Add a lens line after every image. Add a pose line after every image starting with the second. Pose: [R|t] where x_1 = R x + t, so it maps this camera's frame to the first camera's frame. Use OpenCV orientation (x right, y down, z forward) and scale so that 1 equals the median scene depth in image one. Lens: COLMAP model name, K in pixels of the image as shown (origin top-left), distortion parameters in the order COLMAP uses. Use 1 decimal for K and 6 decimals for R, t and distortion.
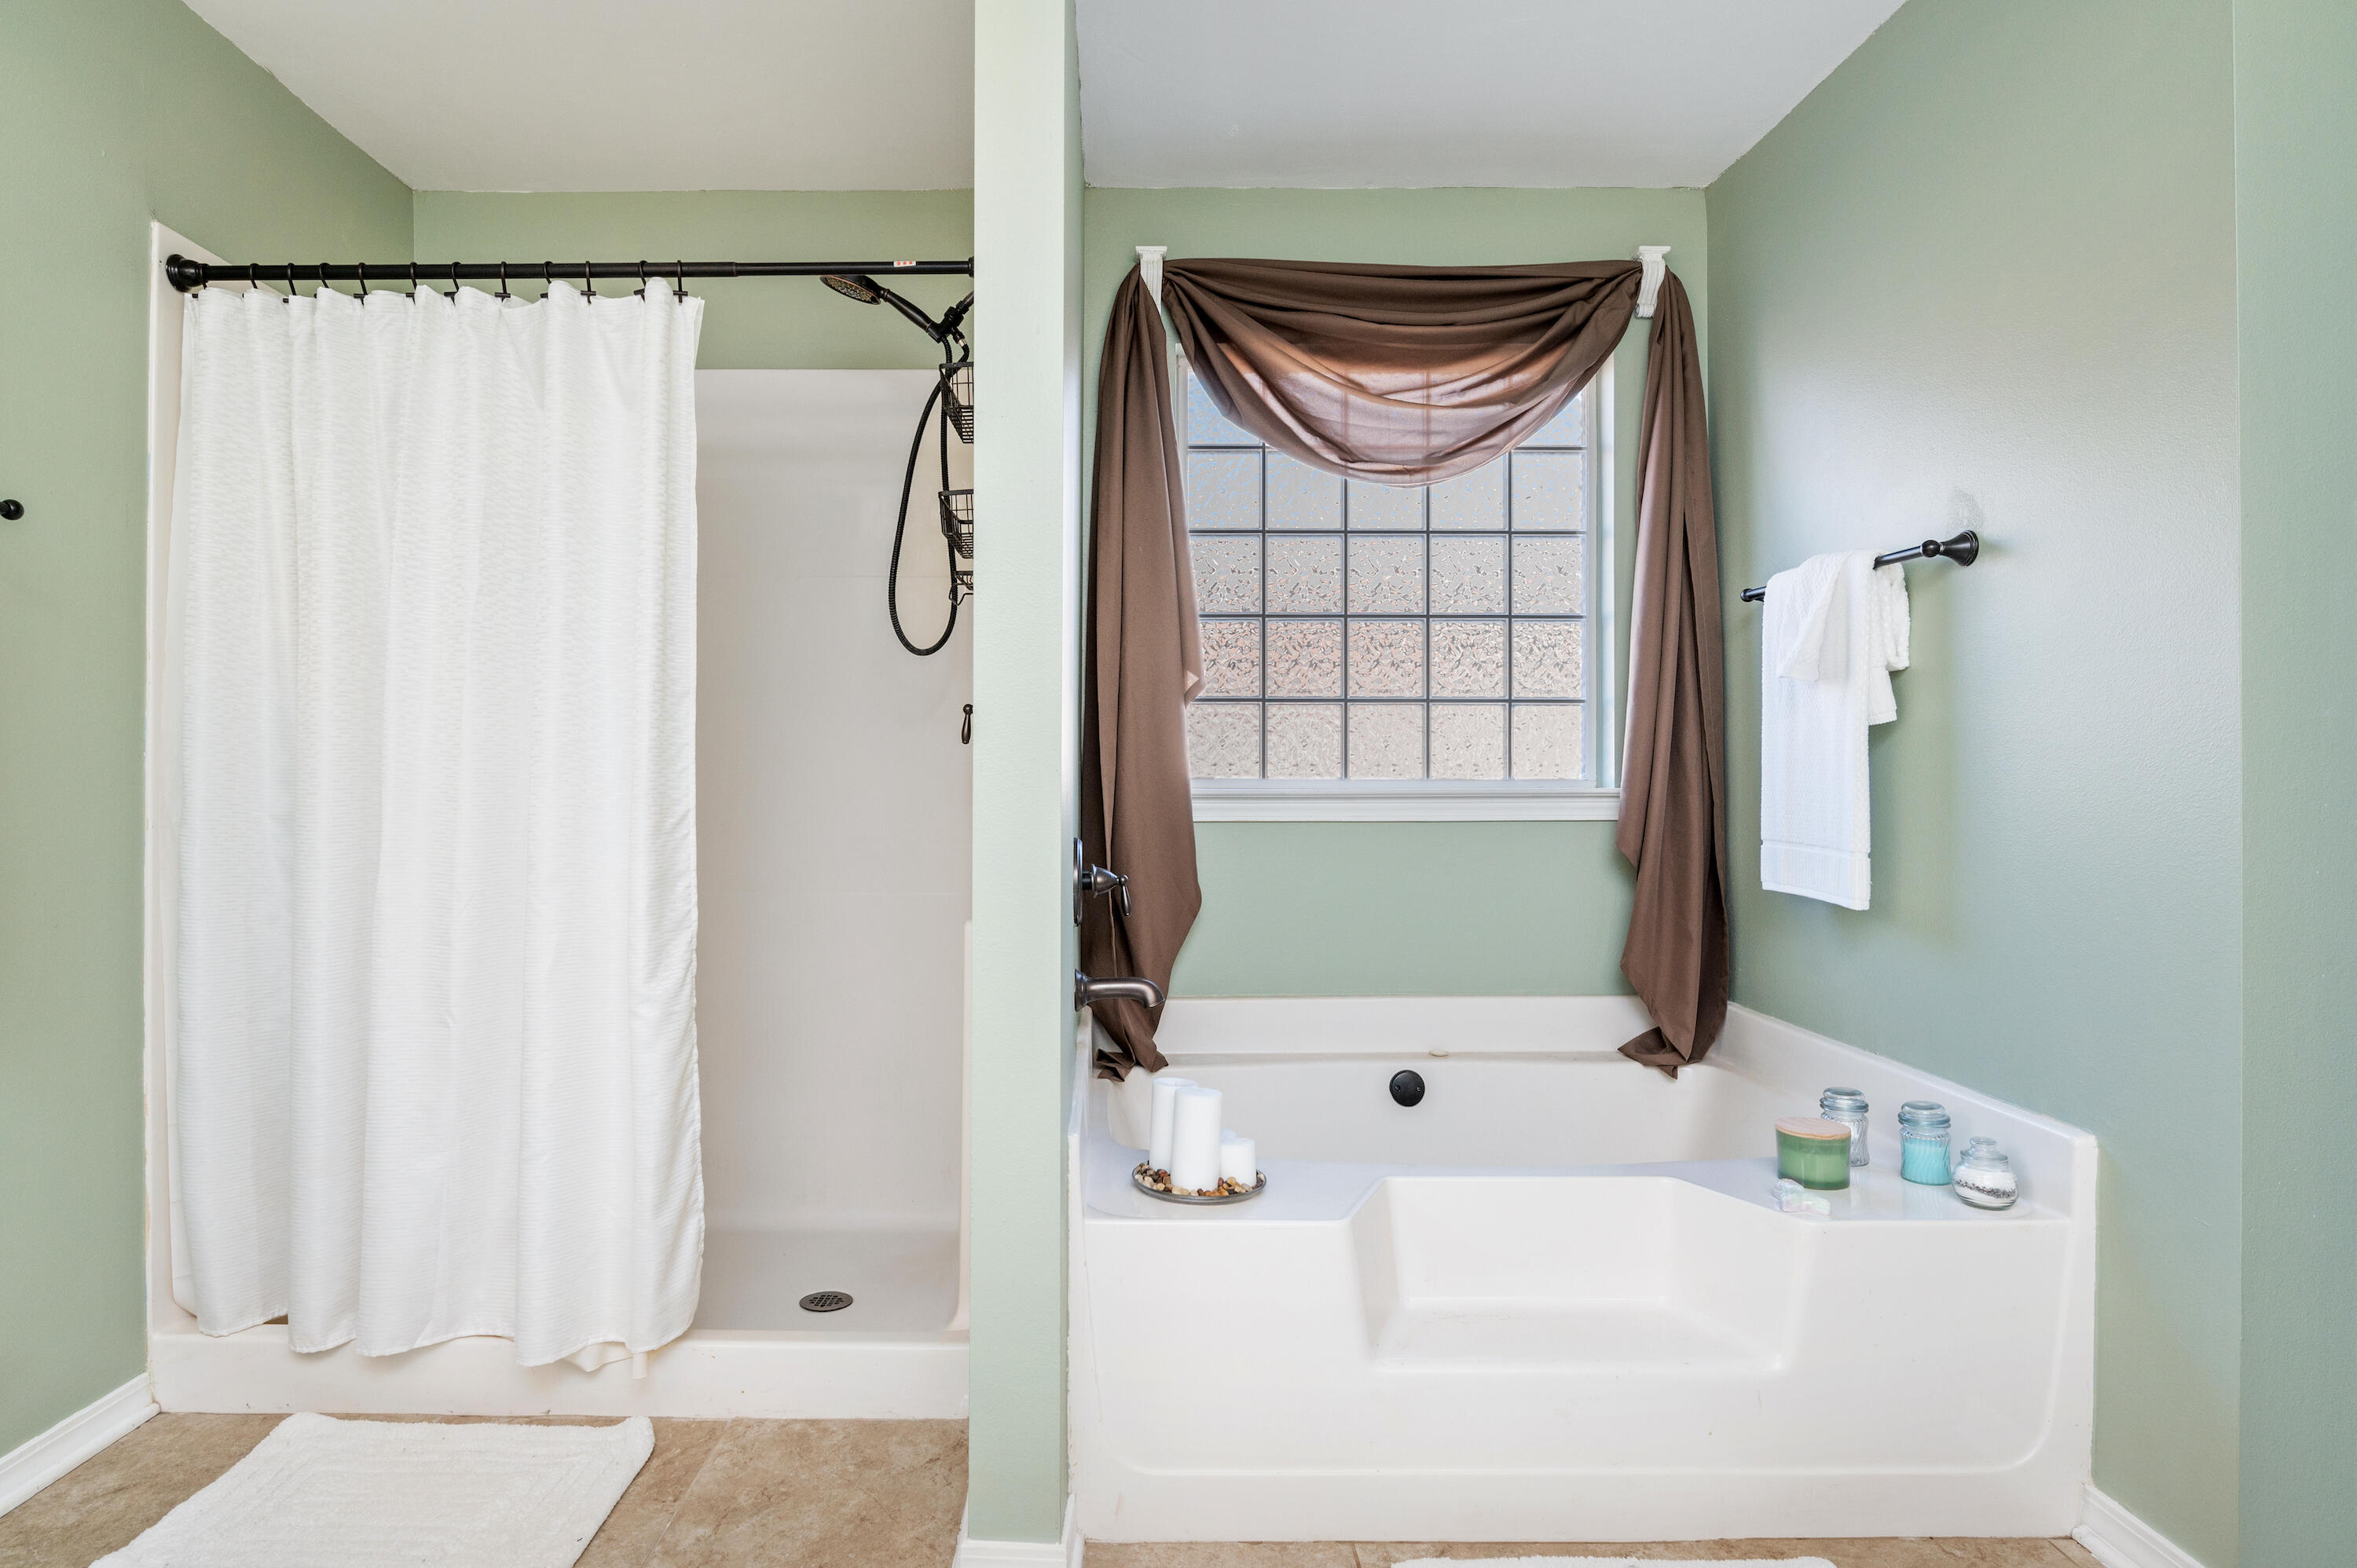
lens RADIAL K [[1224.0, 0, 1174.1], [0, 1224.0, 783.6], [0, 0, 1]] dist [-0.007022, -0.000086]
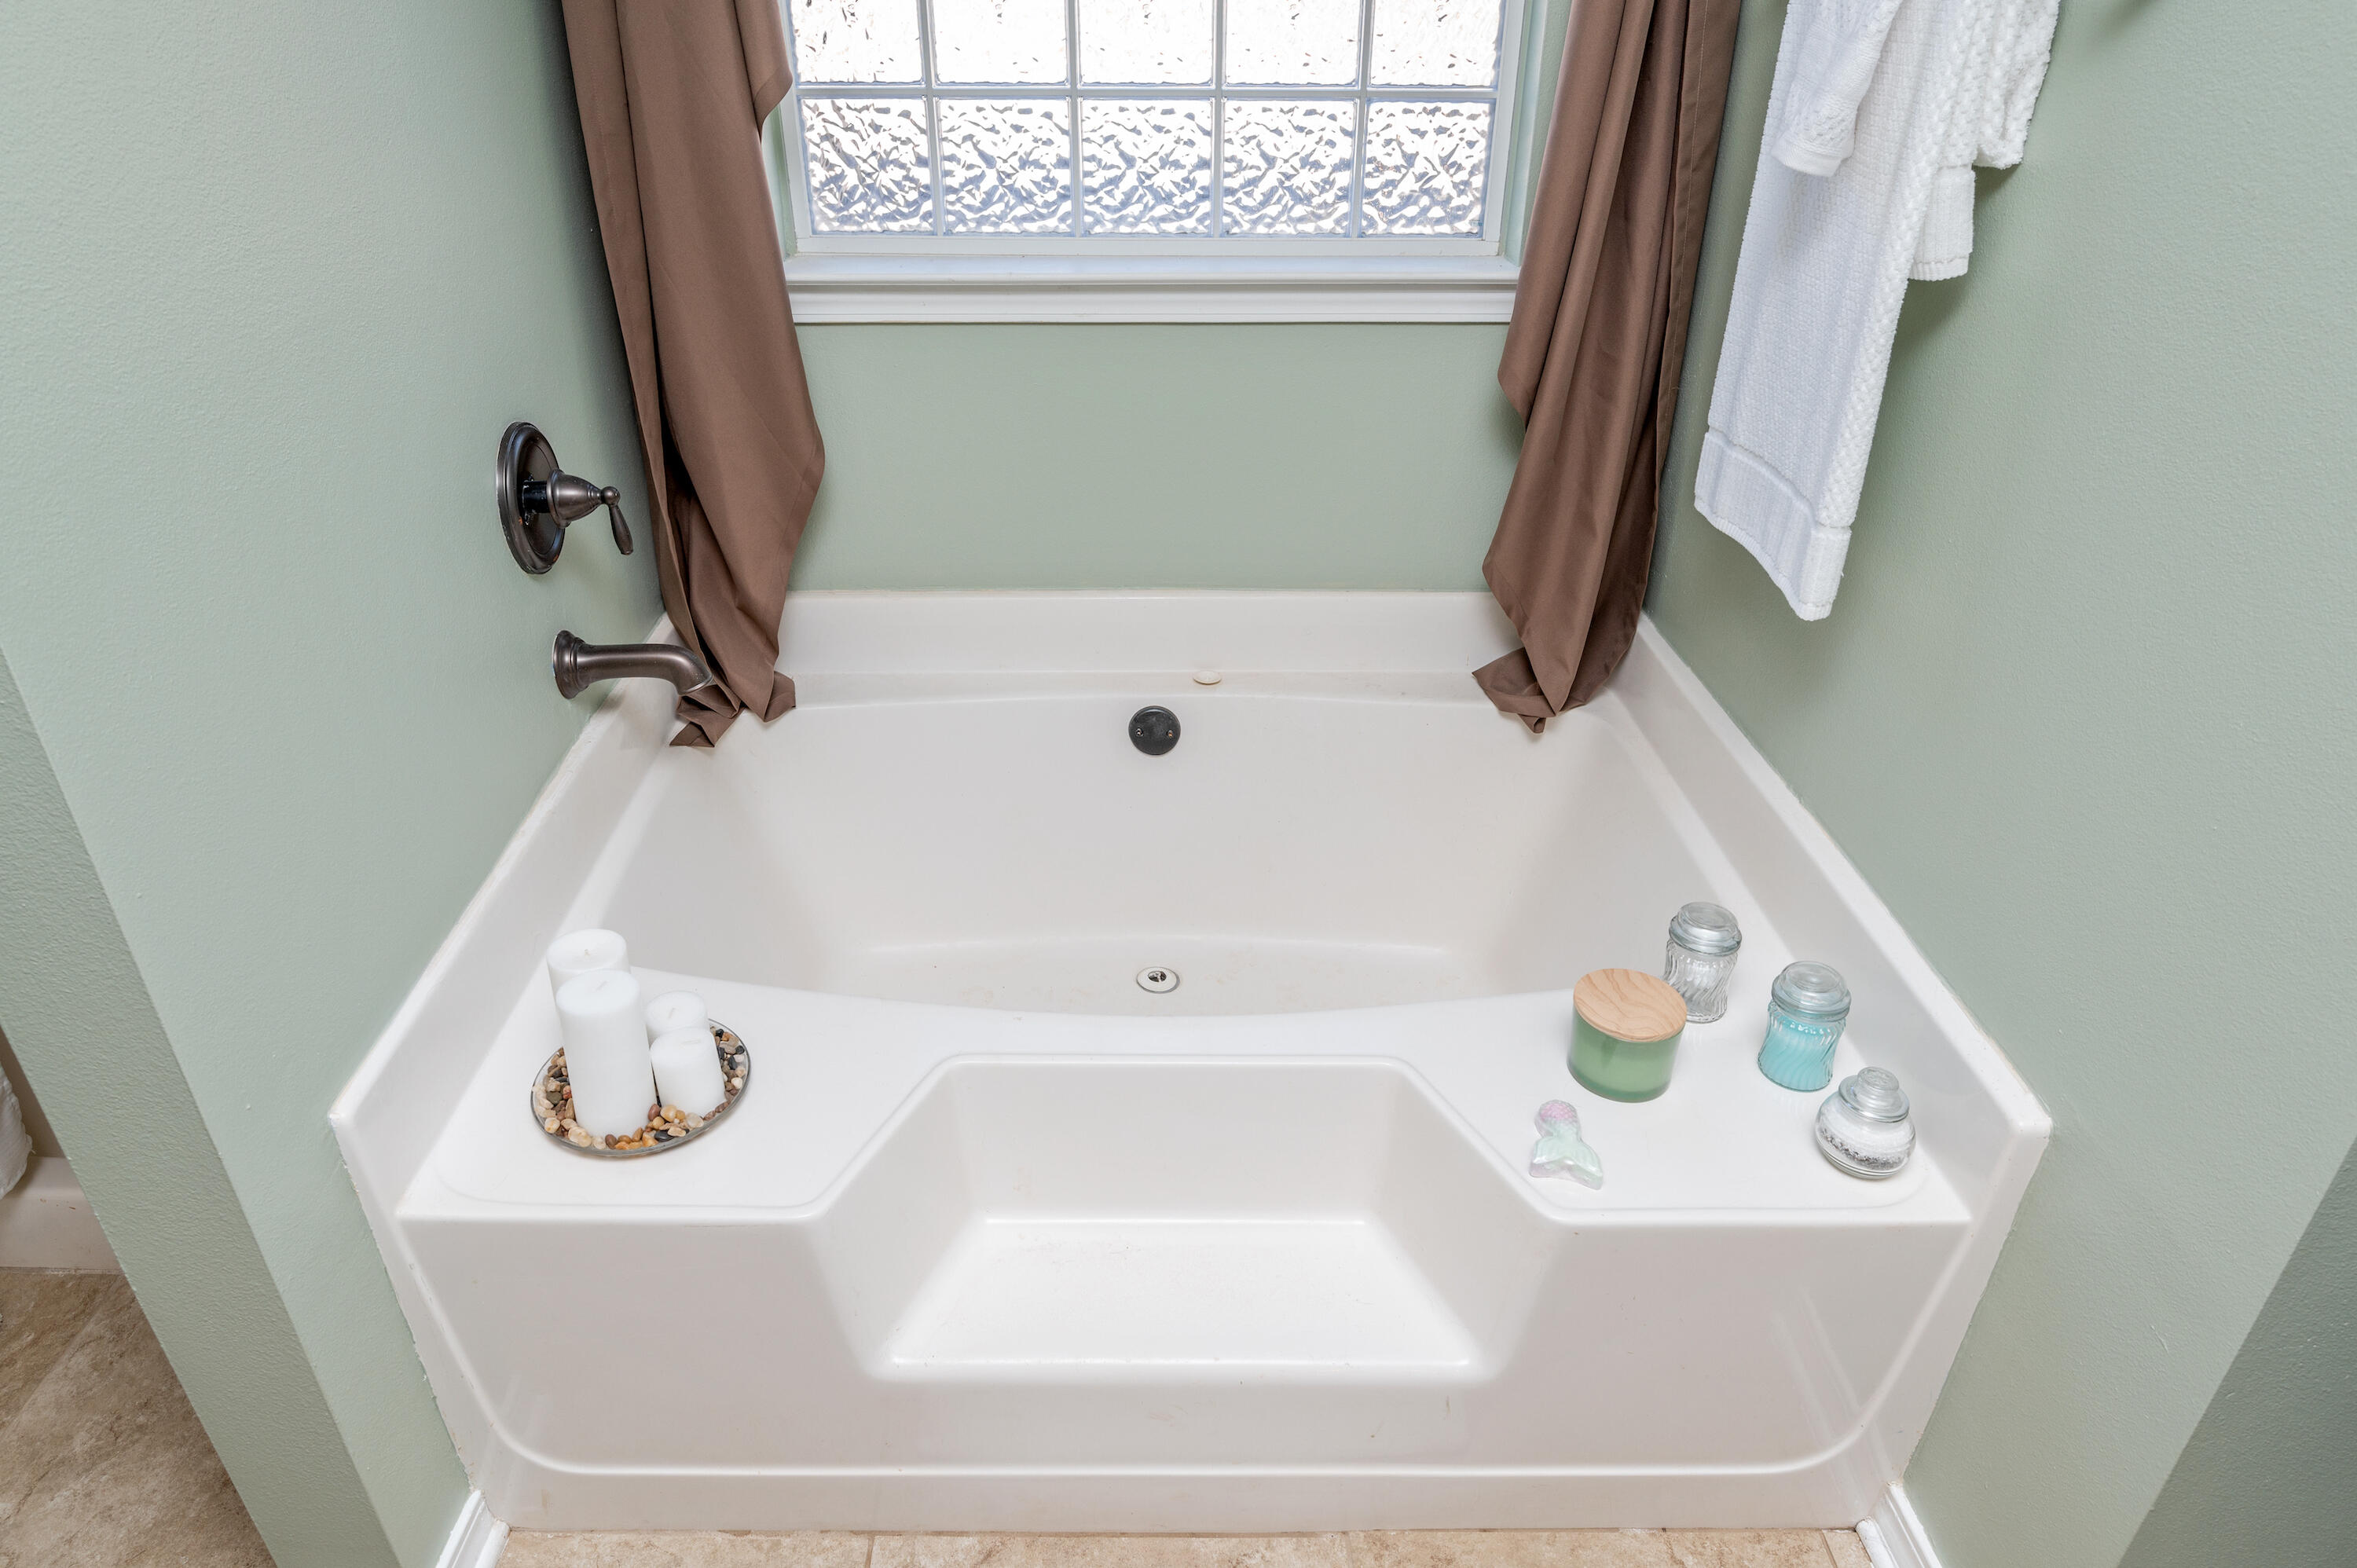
lens RADIAL K [[1423.7, 0, 1178.8], [0, 1423.7, 784.6], [0, 0, 1]] dist [-0.019738, 0.000609]
pose [[0.999929, 0.000680, 0.011895, 0.201258], [-0.006477, 0.868998, 0.494773, -0.121884], [-0.010000, -0.494815, 0.868941, 0.303519]]
